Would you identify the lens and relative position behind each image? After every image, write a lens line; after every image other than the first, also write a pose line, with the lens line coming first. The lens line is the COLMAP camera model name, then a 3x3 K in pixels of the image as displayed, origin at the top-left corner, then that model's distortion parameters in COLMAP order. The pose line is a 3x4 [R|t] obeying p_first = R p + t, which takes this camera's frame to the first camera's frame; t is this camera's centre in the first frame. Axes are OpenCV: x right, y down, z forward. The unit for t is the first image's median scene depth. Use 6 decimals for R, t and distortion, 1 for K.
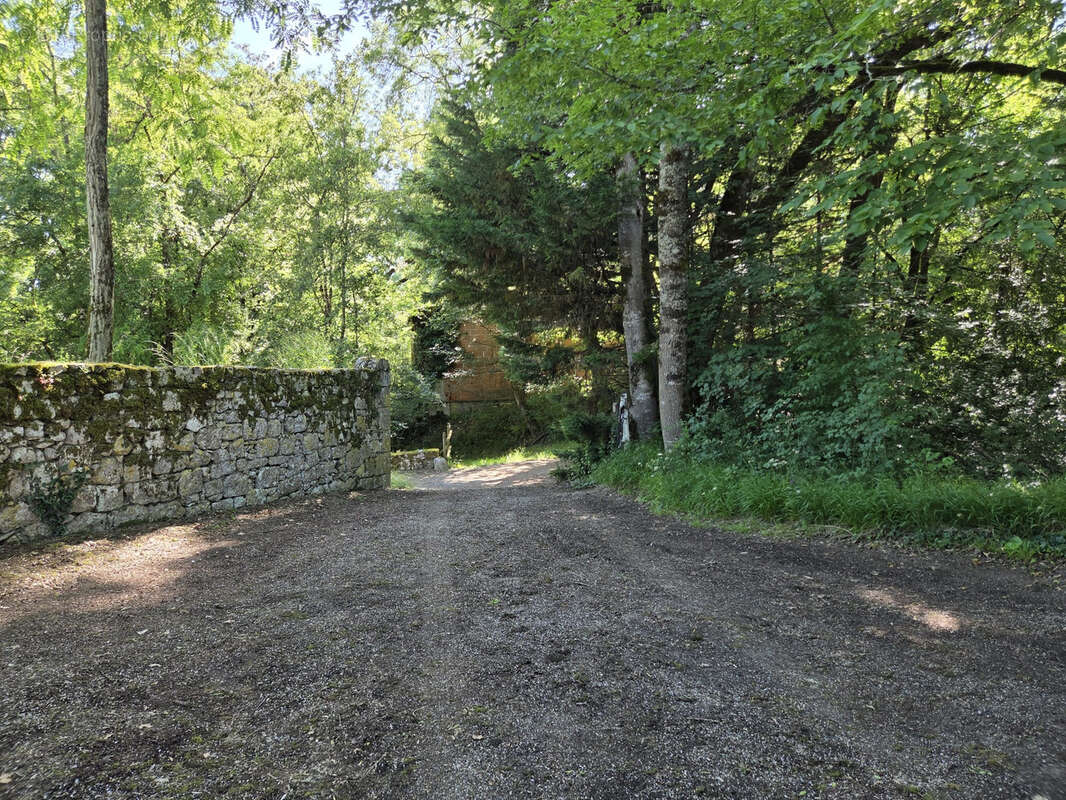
lens RADIAL K [[706.6, 0, 533.0], [0, 706.6, 400.0], [0, 0, 1]] dist [0.070205, -0.059670]
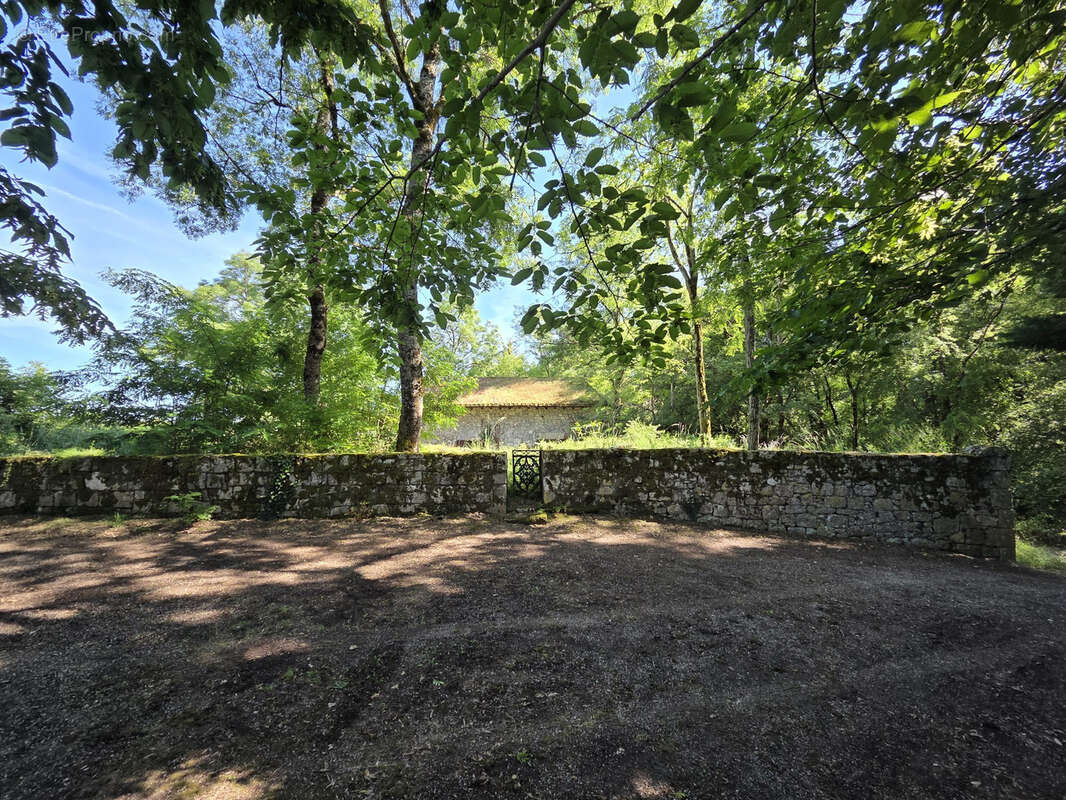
lens RADIAL K [[436.1, 0, 535.8], [0, 436.1, 395.5], [0, 0, 1]] dist [-0.000714, 0.000541]
pose [[0.186754, -0.070116, -0.979901, 0.522604], [-0.054301, 0.995188, -0.081558, -0.060625], [0.980905, 0.068441, 0.182048, 0.159291]]
